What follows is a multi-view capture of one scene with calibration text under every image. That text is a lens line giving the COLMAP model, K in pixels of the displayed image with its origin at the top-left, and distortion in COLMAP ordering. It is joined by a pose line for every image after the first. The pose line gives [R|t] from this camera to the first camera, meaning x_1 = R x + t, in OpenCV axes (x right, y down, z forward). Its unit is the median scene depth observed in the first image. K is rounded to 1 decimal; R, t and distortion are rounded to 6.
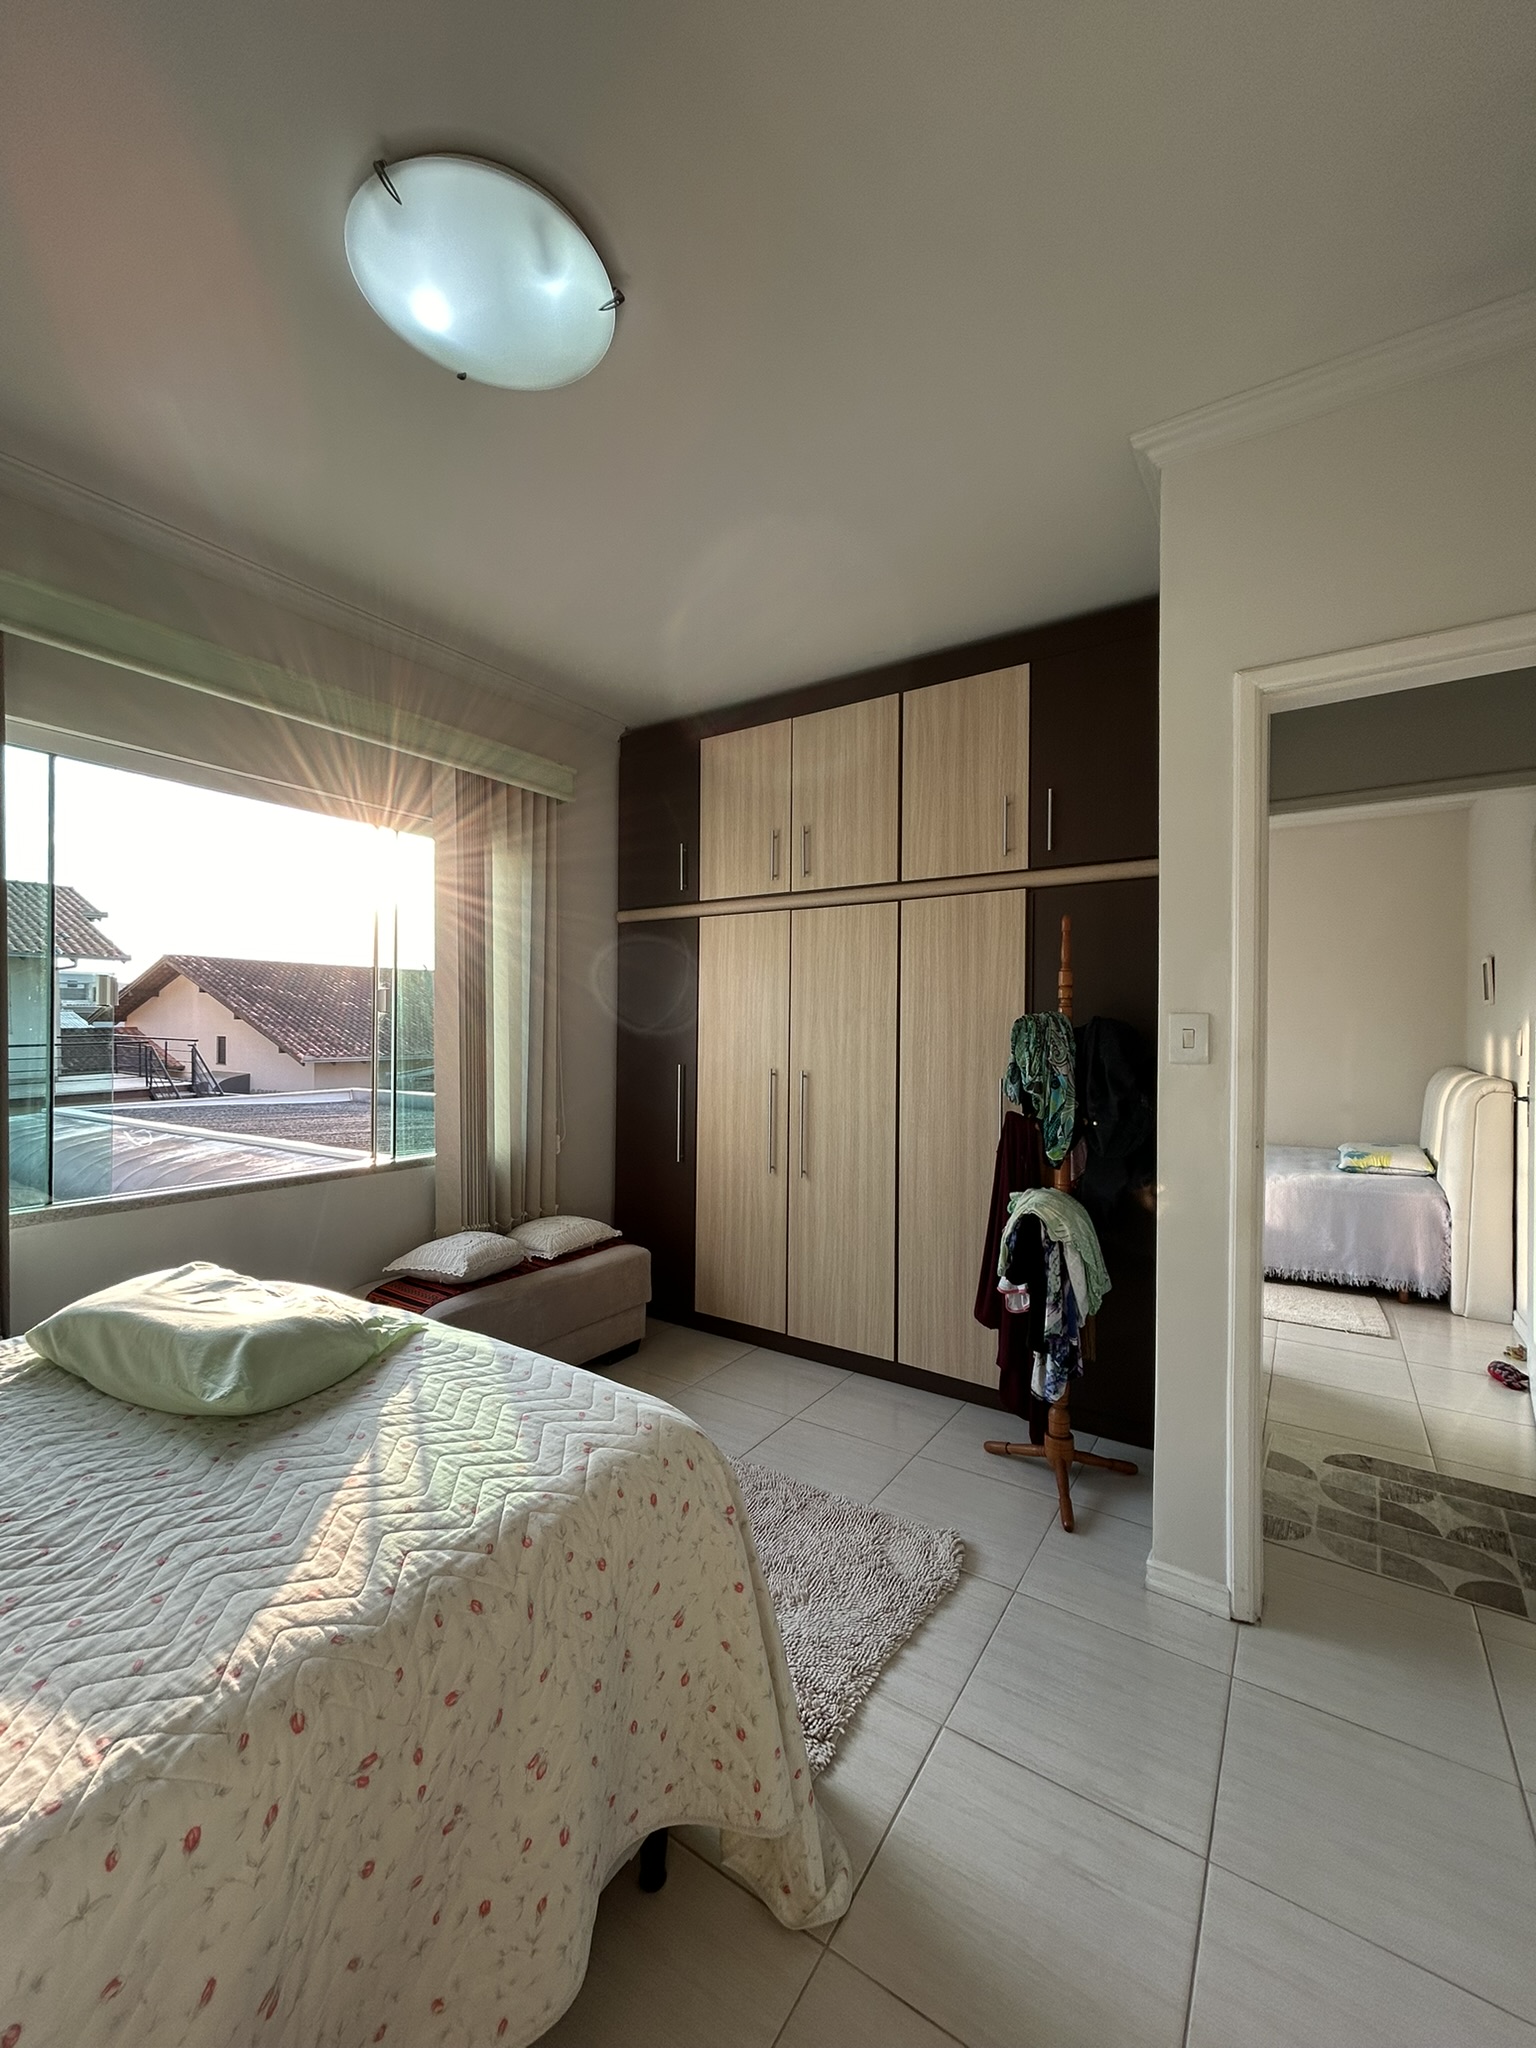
lens RADIAL K [[821.3, 0, 766.9], [0, 821.3, 1026.0], [0, 0, 1]] dist [-0.001924, -0.000233]
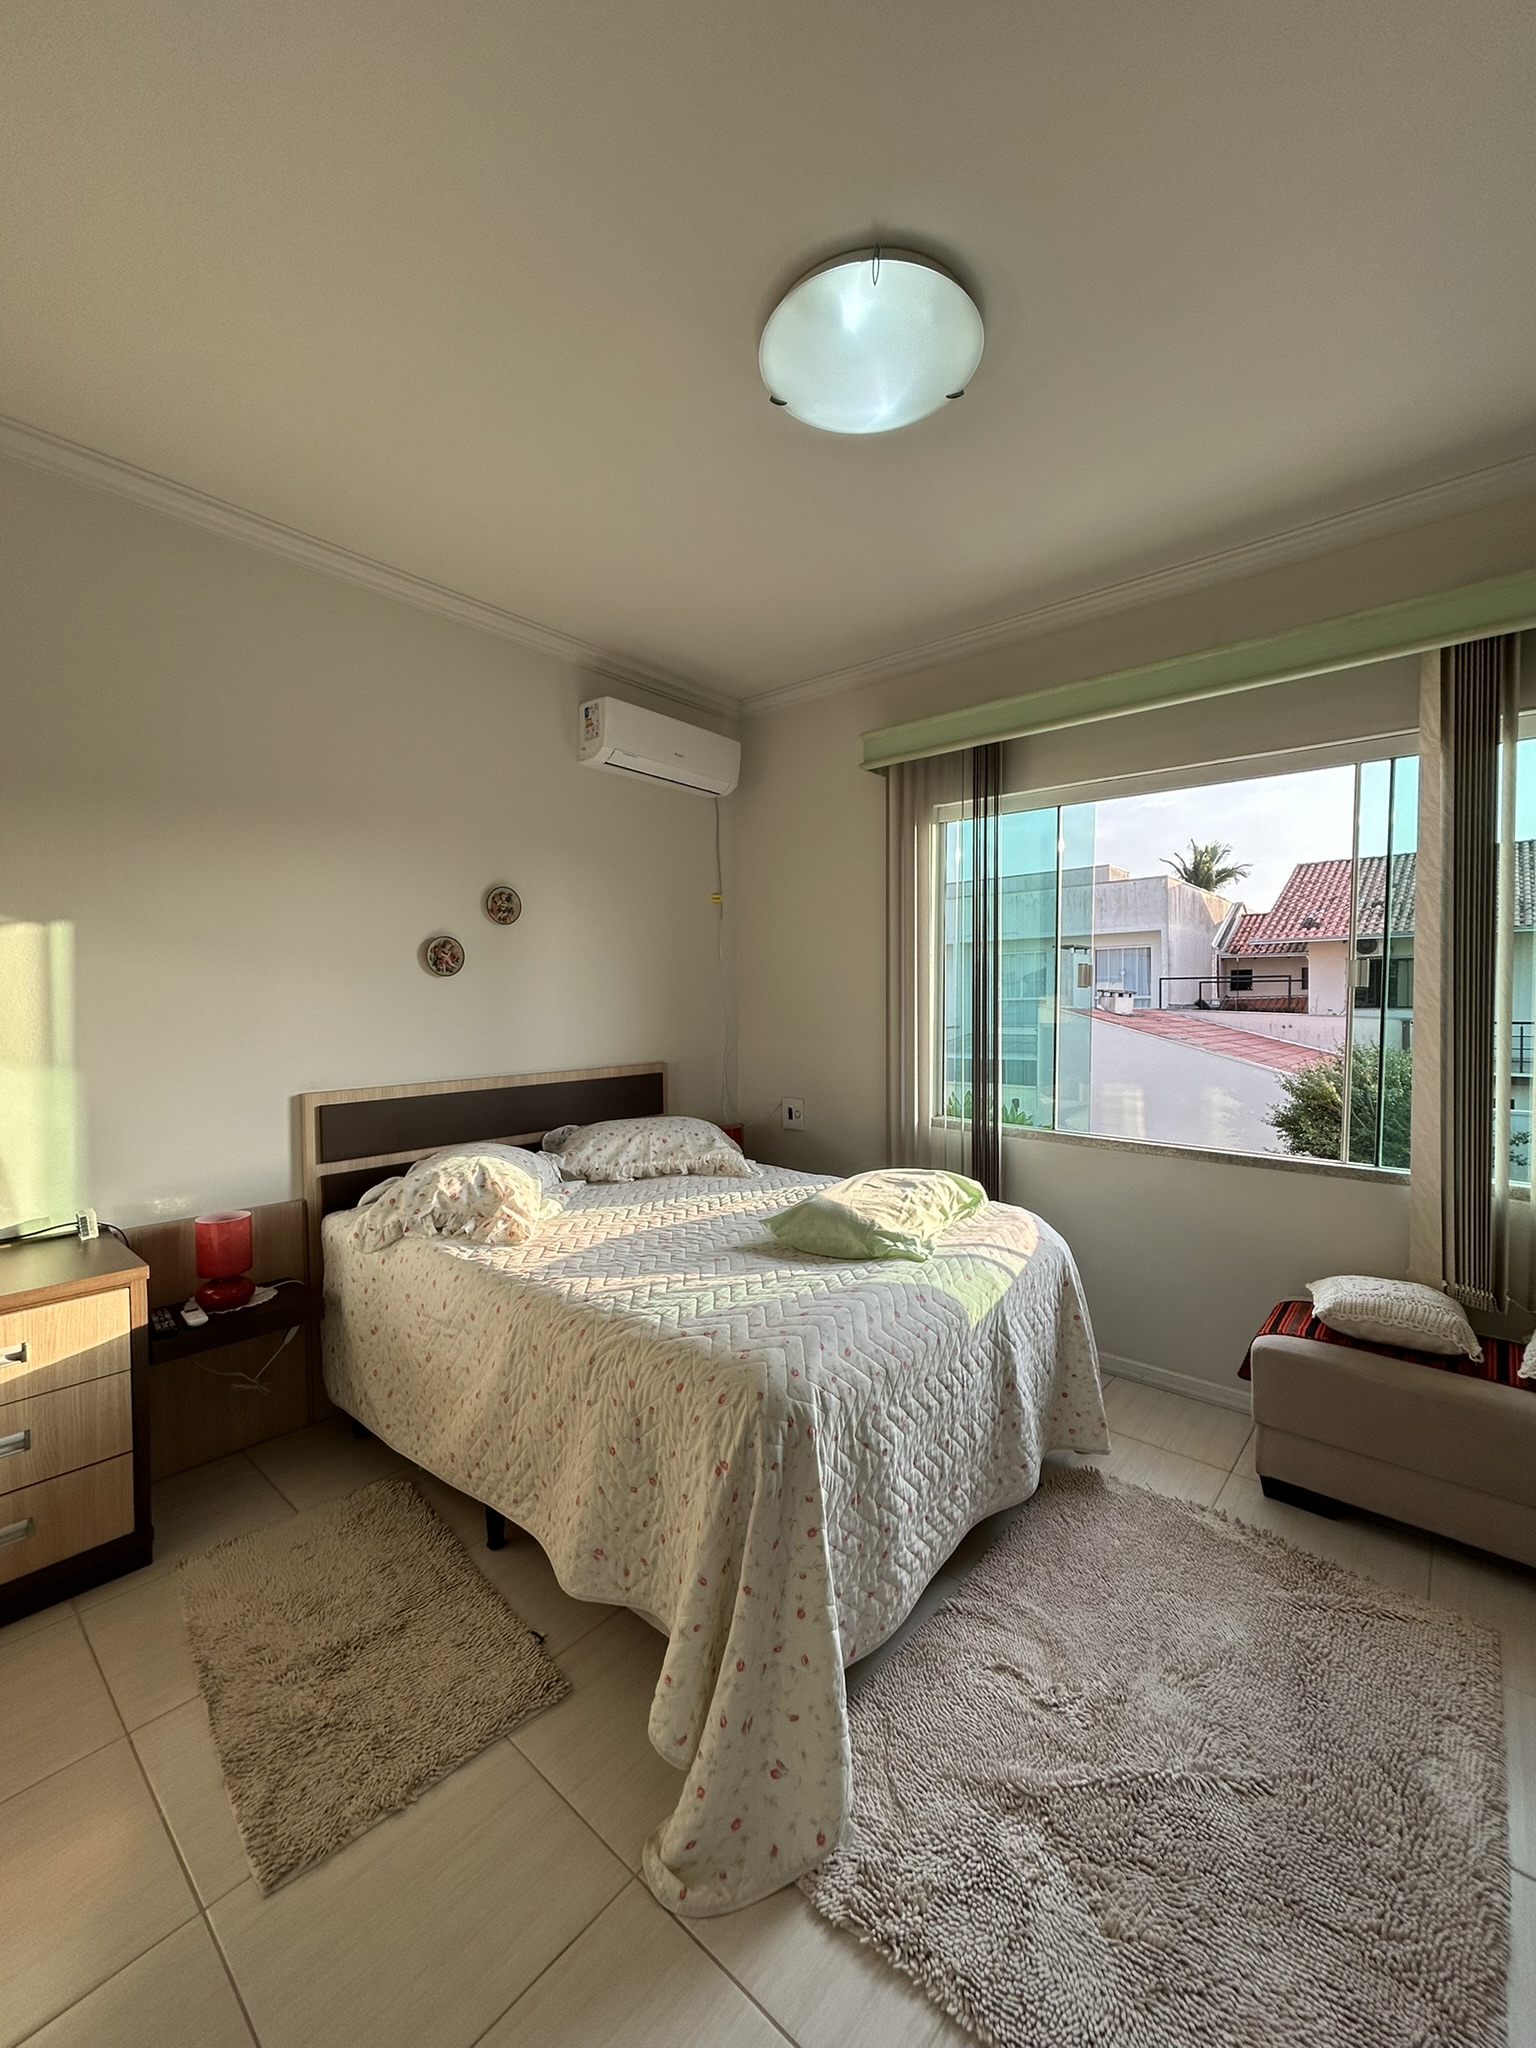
lens RADIAL K [[821.3, 0, 759.7], [0, 821.3, 1018.9], [0, 0, 1]] dist [-0.001924, -0.000233]
pose [[-0.127361, 0.028739, -0.991440, 1.058721], [0.001315, 0.999584, 0.028806, -0.013766], [0.991856, 0.002365, -0.127345, 1.276867]]
